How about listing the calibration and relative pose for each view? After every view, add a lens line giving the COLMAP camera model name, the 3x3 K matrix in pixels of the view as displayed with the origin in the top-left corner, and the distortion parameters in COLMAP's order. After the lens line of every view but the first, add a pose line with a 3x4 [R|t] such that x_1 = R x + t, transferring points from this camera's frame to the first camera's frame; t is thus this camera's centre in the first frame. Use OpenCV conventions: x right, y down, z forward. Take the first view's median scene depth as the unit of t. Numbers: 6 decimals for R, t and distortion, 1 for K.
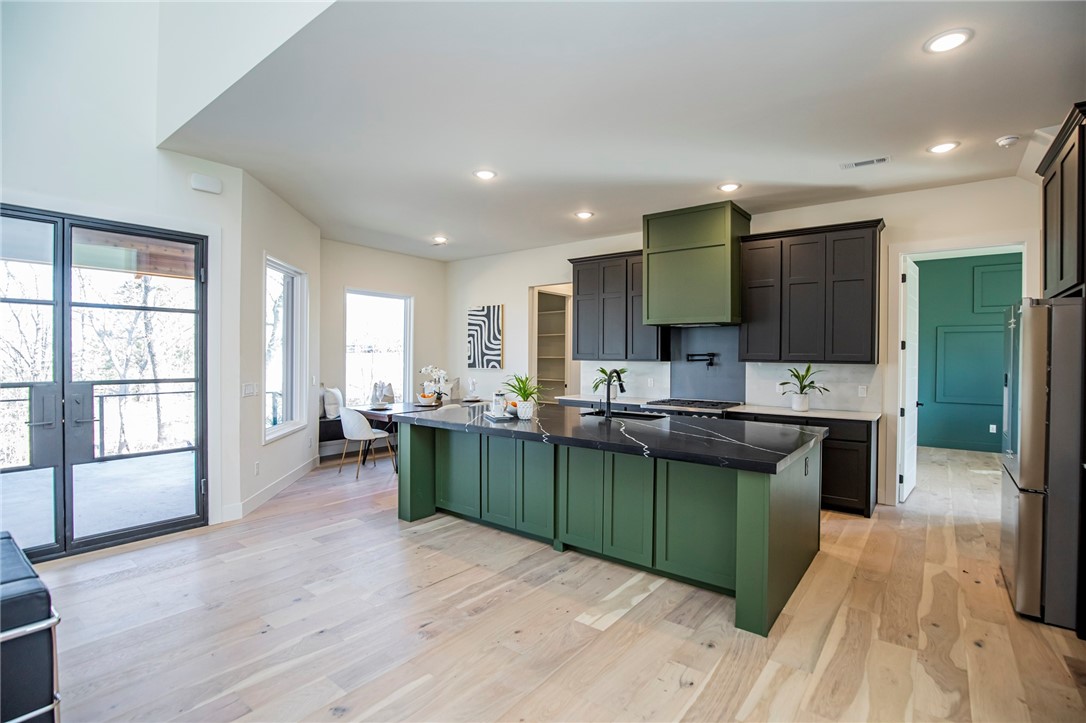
lens RADIAL K [[506.6, 0, 548.7], [0, 506.6, 359.0], [0, 0, 1]] dist [-0.033762, 0.006495]
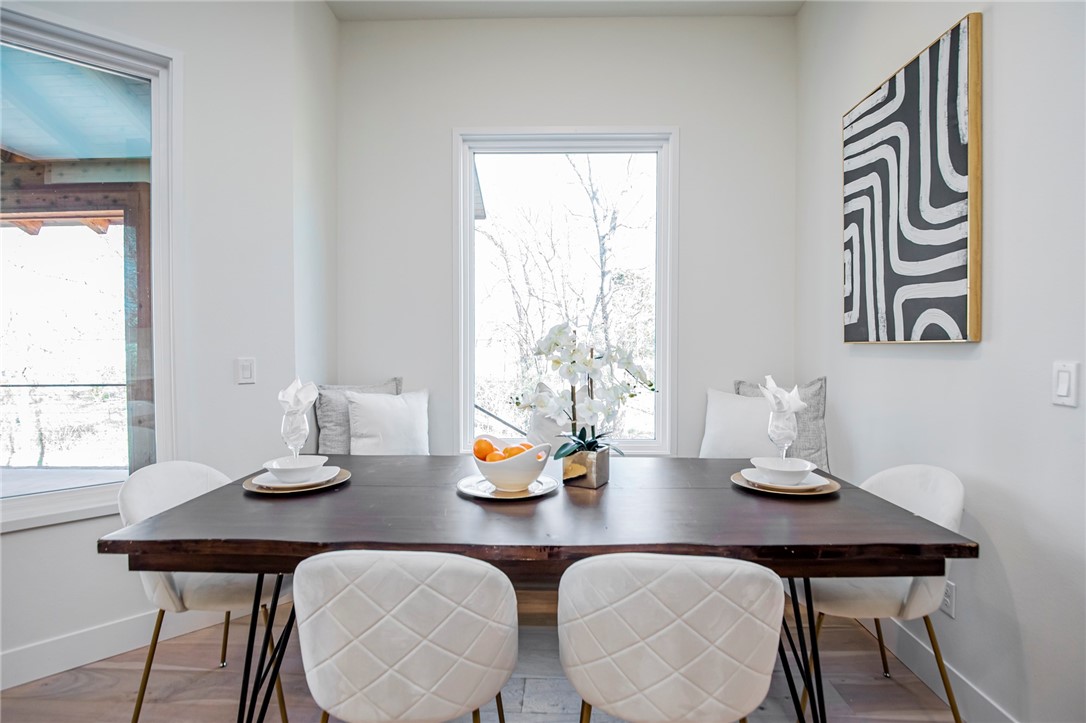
lens RADIAL K [[553.2, 0, 554.1], [0, 553.2, 355.2], [0, 0, 1]] dist [-0.020022, 0.001815]
pose [[0.604168, 0.006835, -0.796828, -0.026972], [-0.005945, 0.999974, 0.004070, 0.031232], [0.796835, 0.002278, 0.604193, 0.924456]]
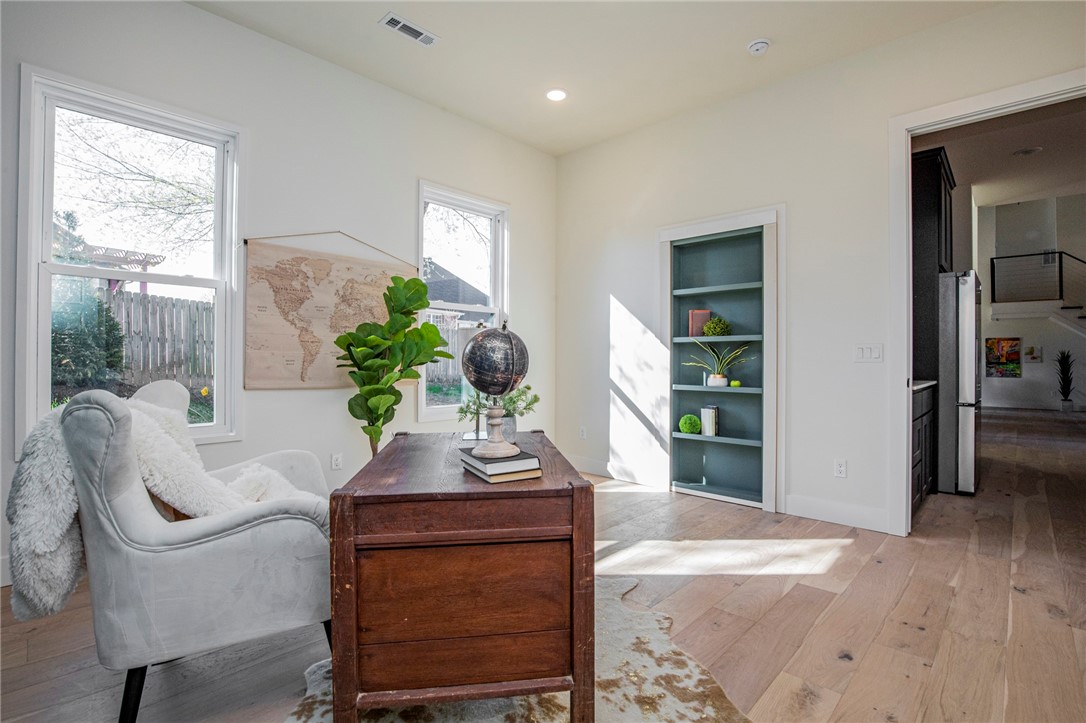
lens RADIAL K [[506.6, 0, 549.9], [0, 506.6, 360.9], [0, 0, 1]] dist [-0.033762, 0.006495]
pose [[-0.995019, -0.011715, 0.098999, 0.946372], [-0.010862, 0.999899, 0.009153, 0.060440], [-0.099096, 0.008033, -0.995045, 1.184876]]
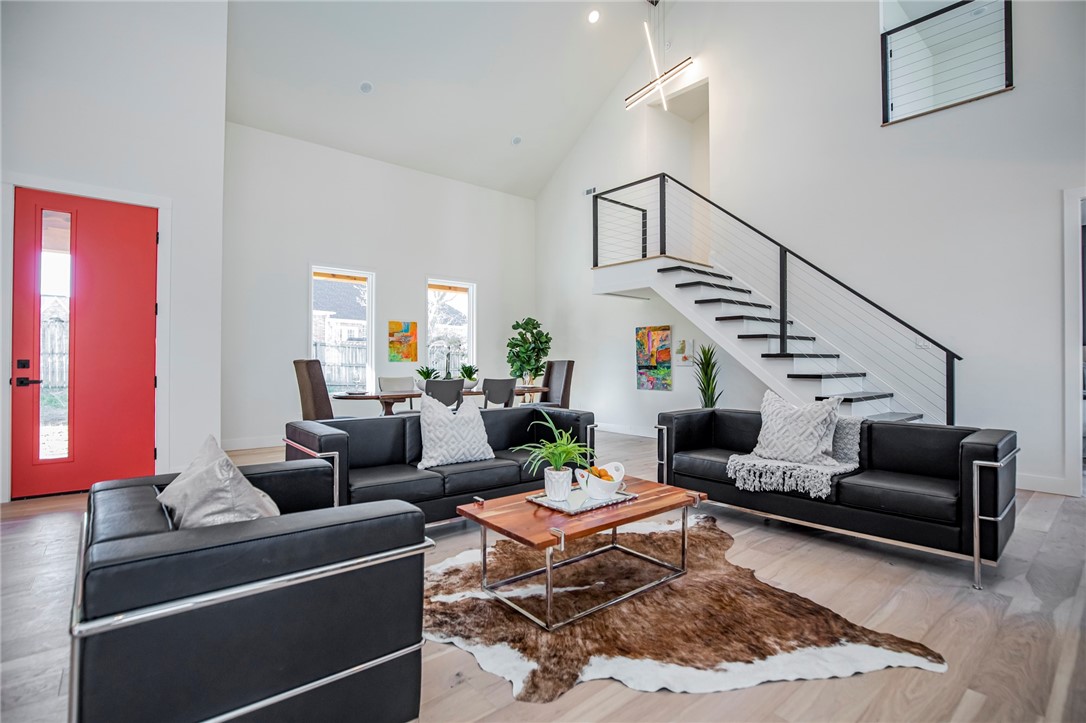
lens RADIAL K [[516.0, 0, 549.3], [0, 516.0, 354.2], [0, 0, 1]] dist [-0.034032, 0.004409]
pose [[-0.979879, -0.003234, 0.199565, -0.500028], [-0.004814, 0.999961, -0.007429, 0.047736], [-0.199533, -0.008241, -0.979856, 0.424228]]
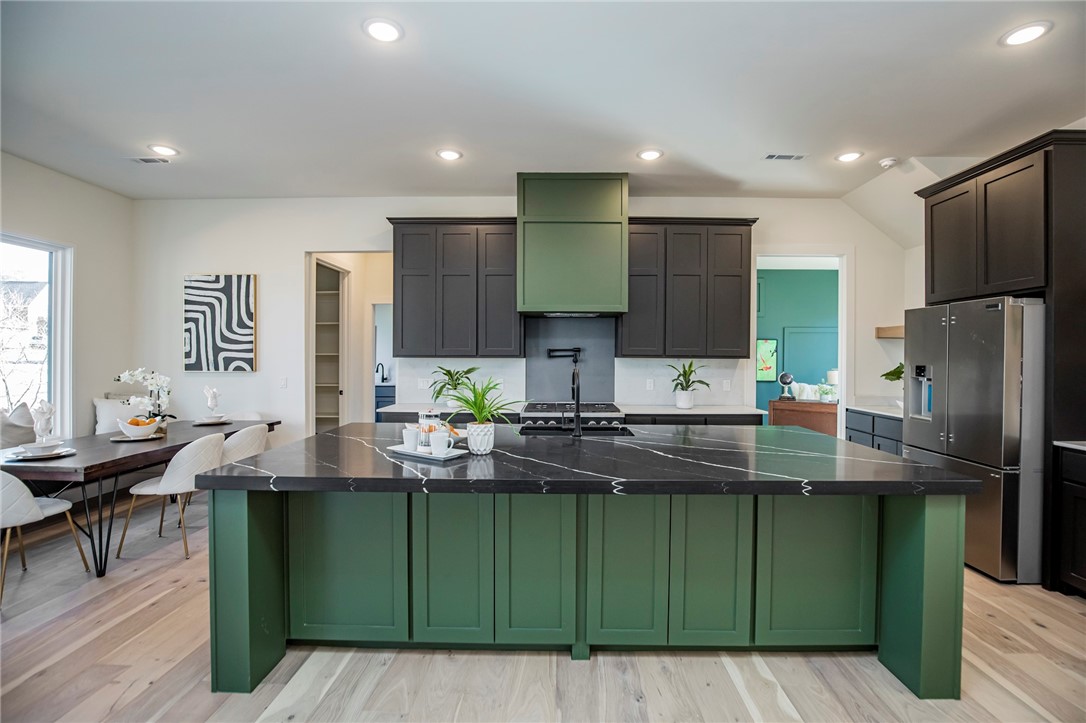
lens RADIAL K [[506.6, 0, 550.4], [0, 506.6, 358.6], [0, 0, 1]] dist [-0.033762, 0.006495]
pose [[0.800563, -0.006488, 0.599213, -0.219284], [0.005276, 0.999979, 0.003778, 0.002662], [-0.599225, 0.000137, 0.800581, 0.301617]]
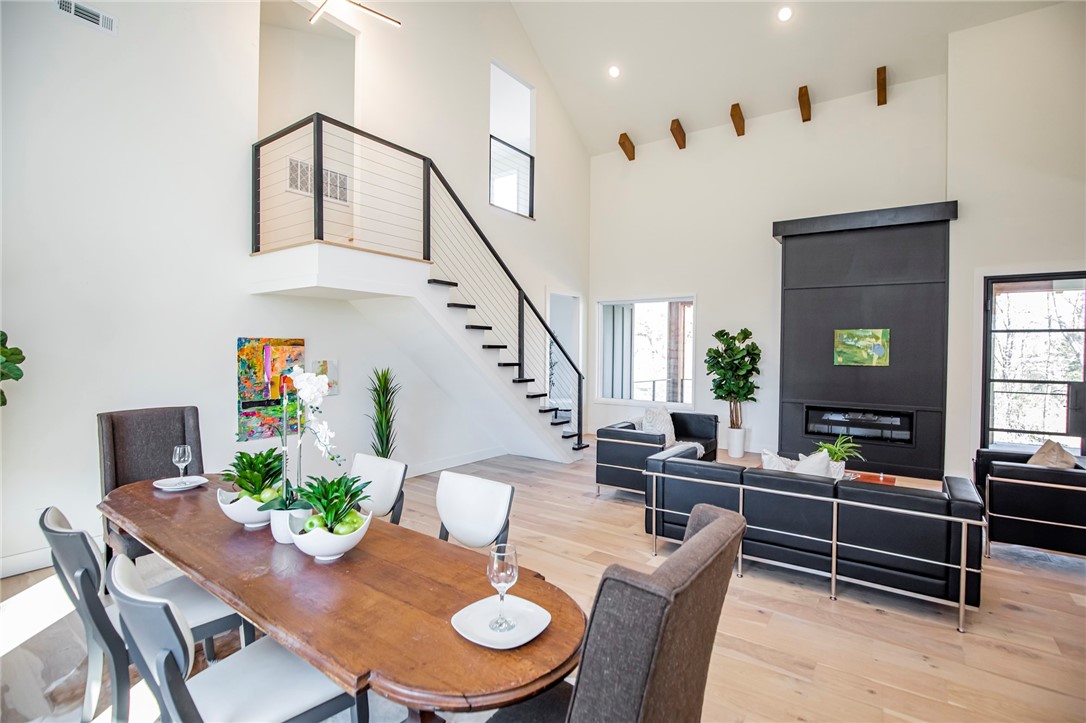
lens RADIAL K [[506.6, 0, 551.4], [0, 506.6, 358.3], [0, 0, 1]] dist [-0.033762, 0.006495]
pose [[0.046253, 0.014878, -0.998819, 0.234844], [-0.016098, 0.999770, 0.014147, -0.011690], [0.998800, 0.015425, 0.046482, -0.384701]]
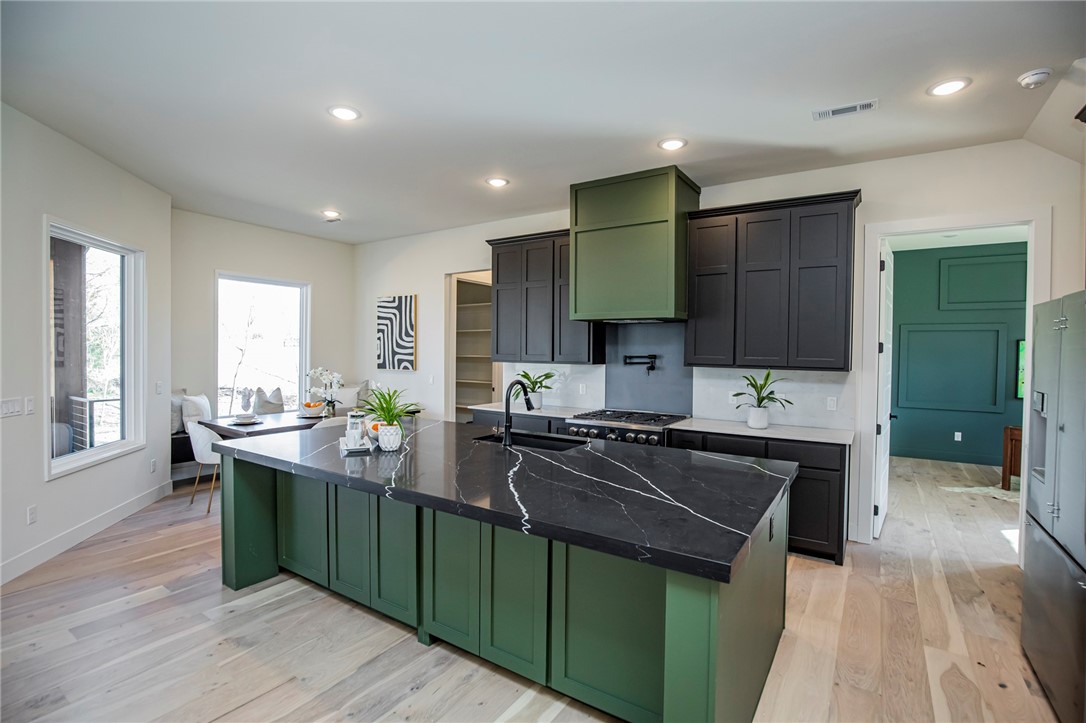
lens RADIAL K [[506.6, 0, 545.0], [0, 506.6, 358.0], [0, 0, 1]] dist [-0.033762, 0.006495]
pose [[0.997146, 0.002936, 0.075438, 0.076441], [-0.003670, 0.999947, 0.009596, -0.013026], [-0.075406, -0.009845, 0.997104, 0.171959]]
